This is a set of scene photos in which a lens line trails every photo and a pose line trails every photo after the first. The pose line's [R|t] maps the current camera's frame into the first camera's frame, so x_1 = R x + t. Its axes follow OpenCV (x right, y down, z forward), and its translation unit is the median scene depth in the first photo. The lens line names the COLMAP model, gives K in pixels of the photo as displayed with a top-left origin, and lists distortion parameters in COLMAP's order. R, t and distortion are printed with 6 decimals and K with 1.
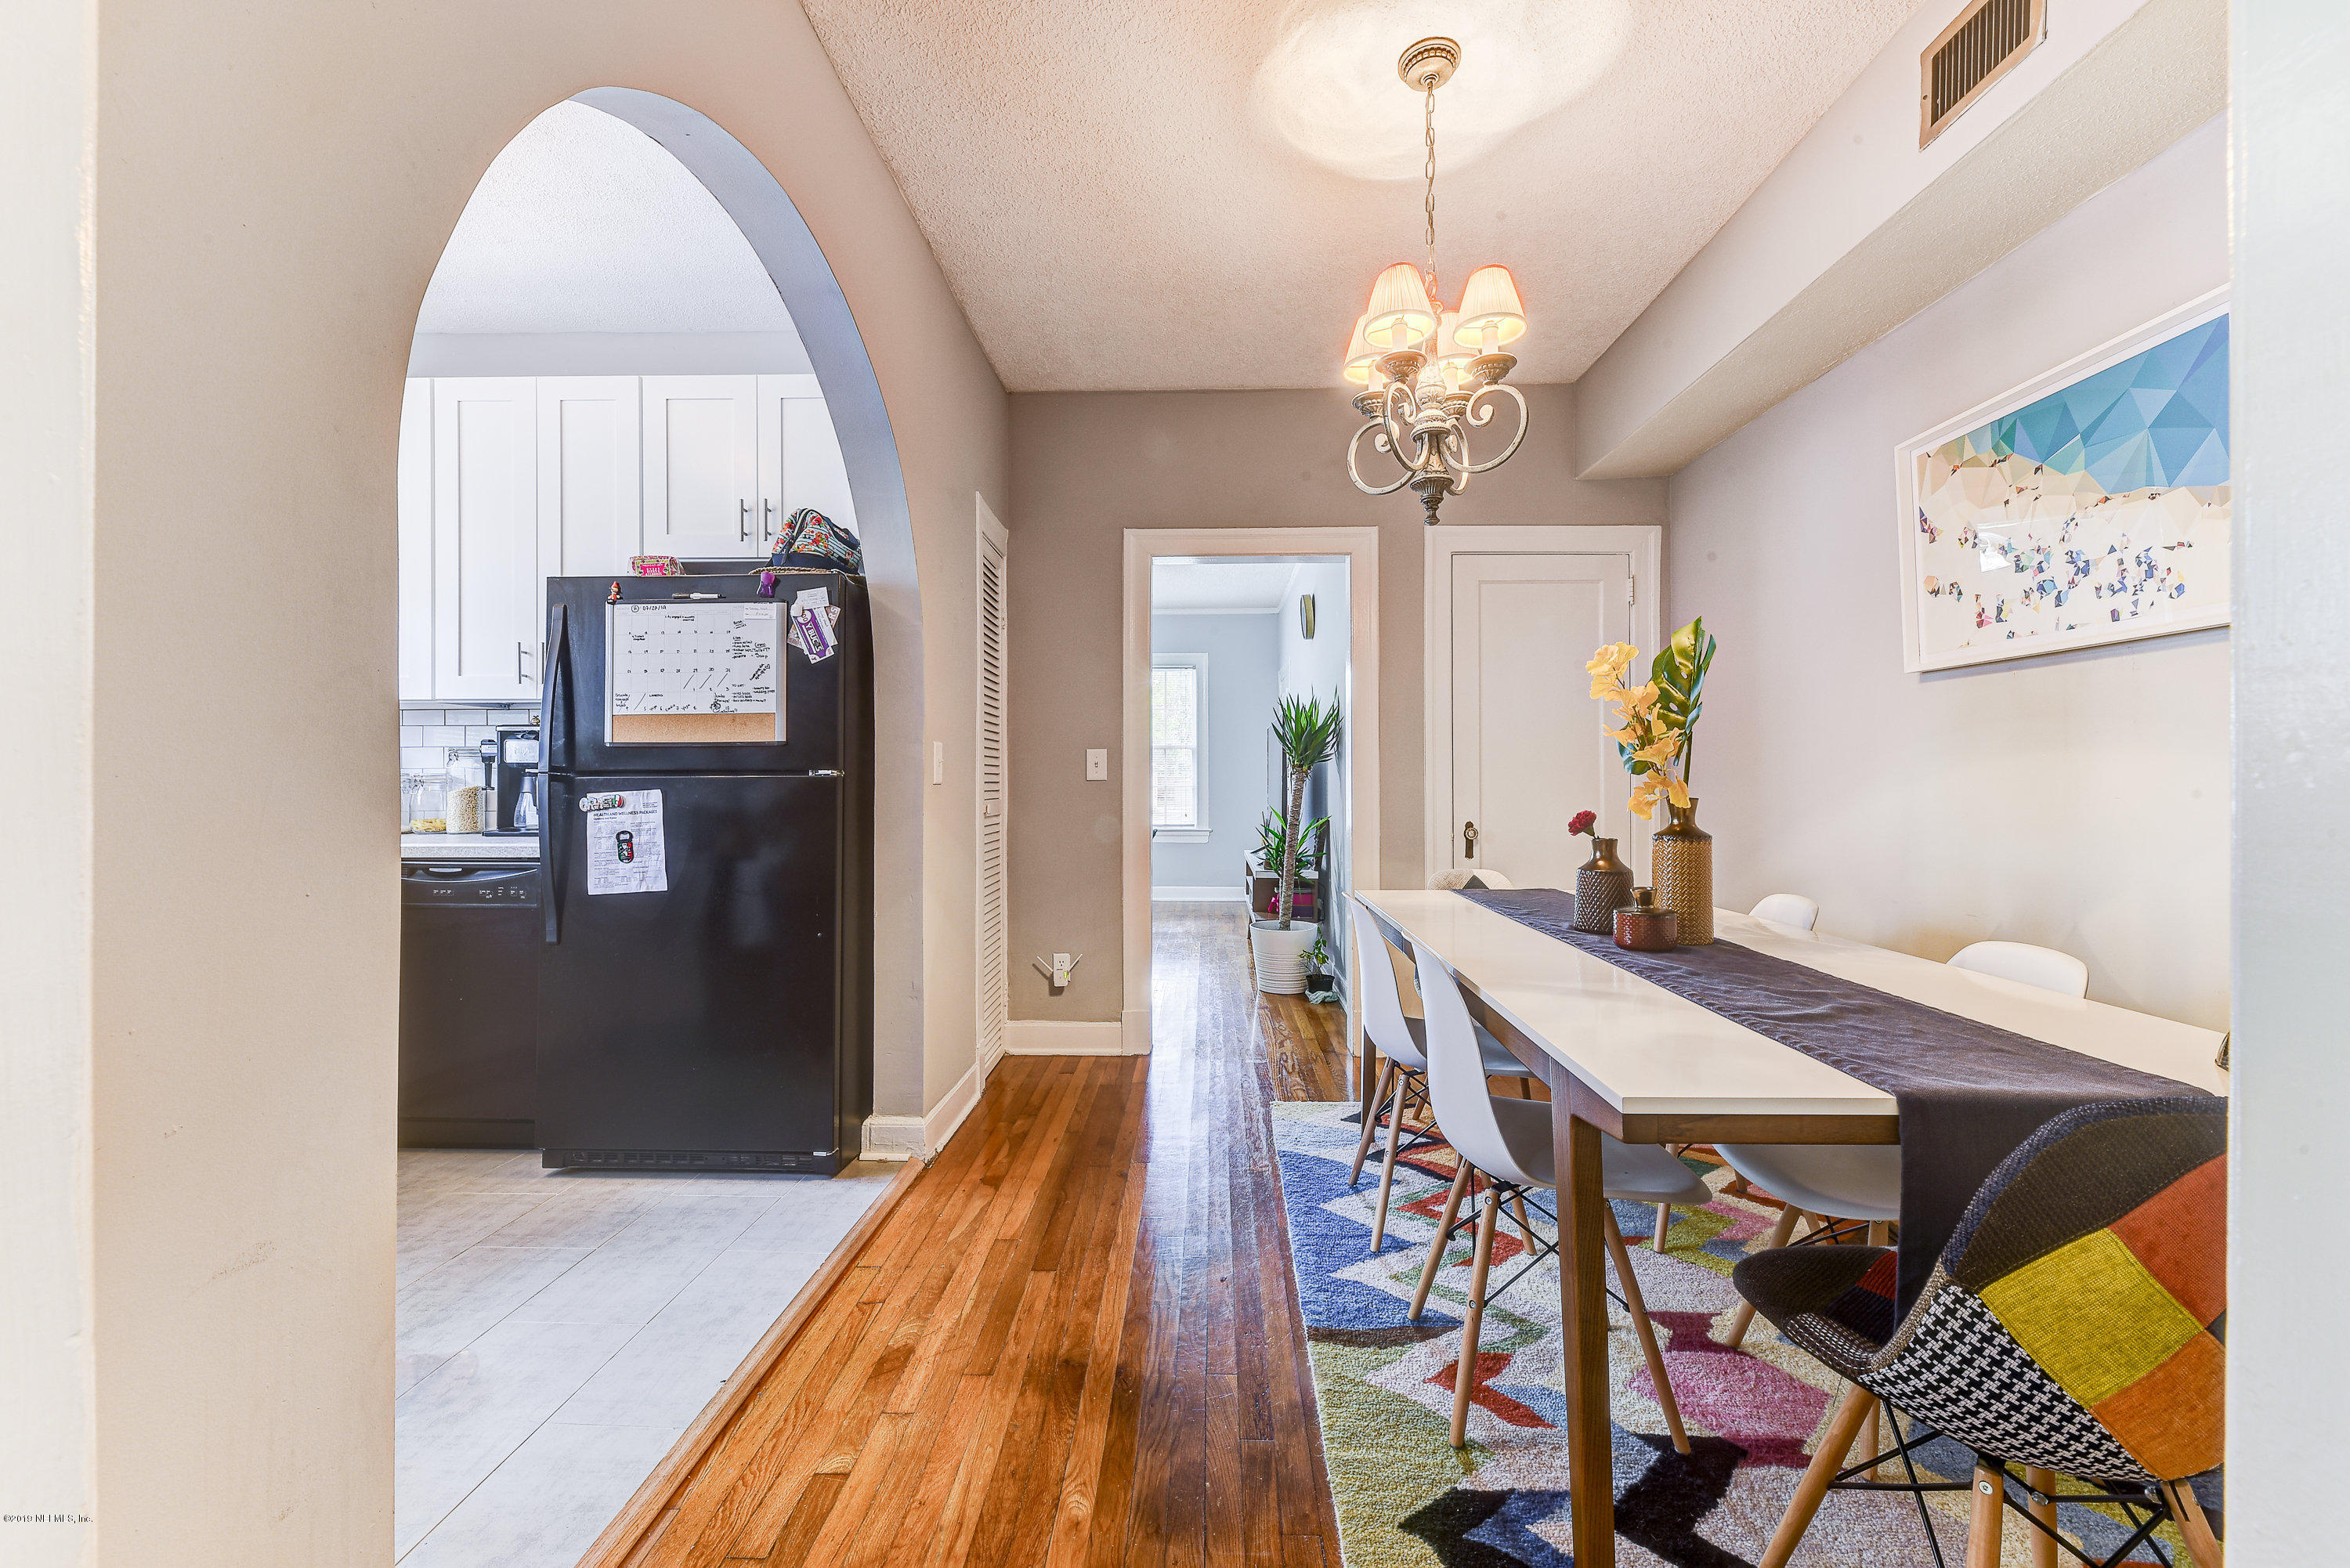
lens RADIAL K [[975.4, 0, 1175.0], [0, 975.4, 781.6], [0, 0, 1]] dist [0.001136, 0.000033]
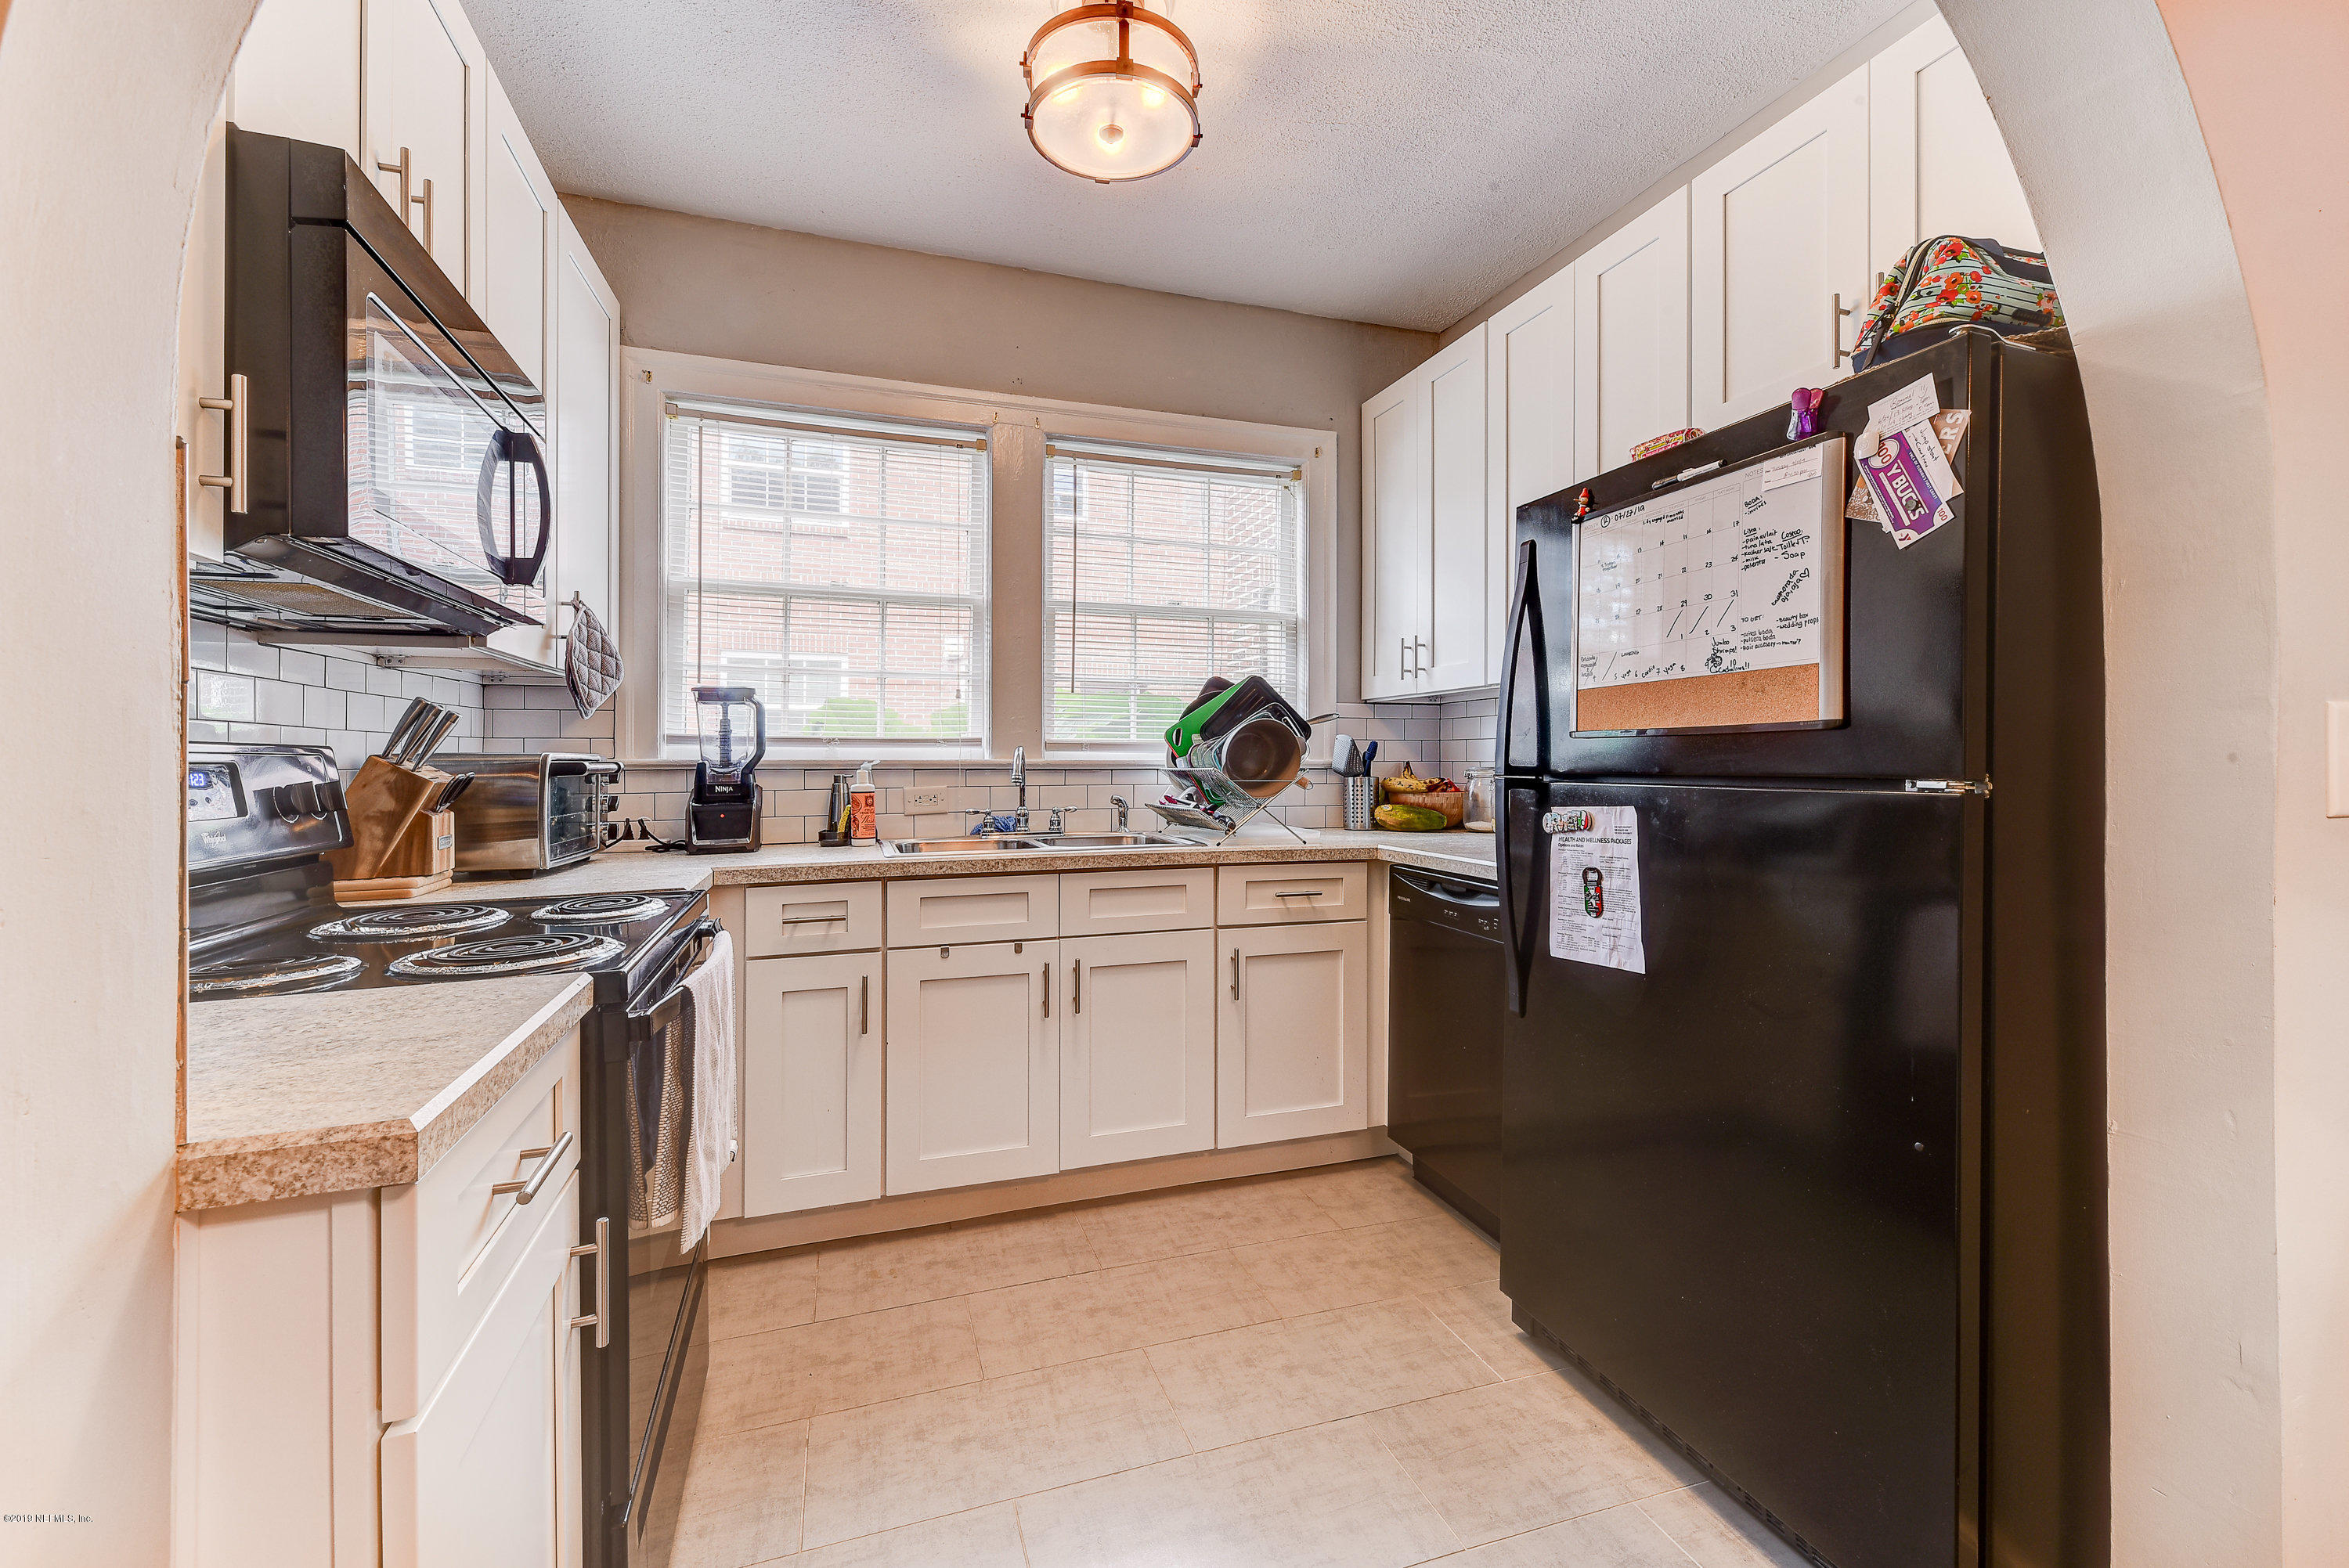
lens RADIAL K [[960.0, 0, 1159.2], [0, 960.0, 753.0], [0, 0, 1]] dist [0.007112, -0.000564]
pose [[0.356111, -0.006673, -0.934420, -0.069732], [0.005336, 0.999973, -0.005108, -0.023841], [0.934429, -0.003167, 0.356137, 0.504381]]
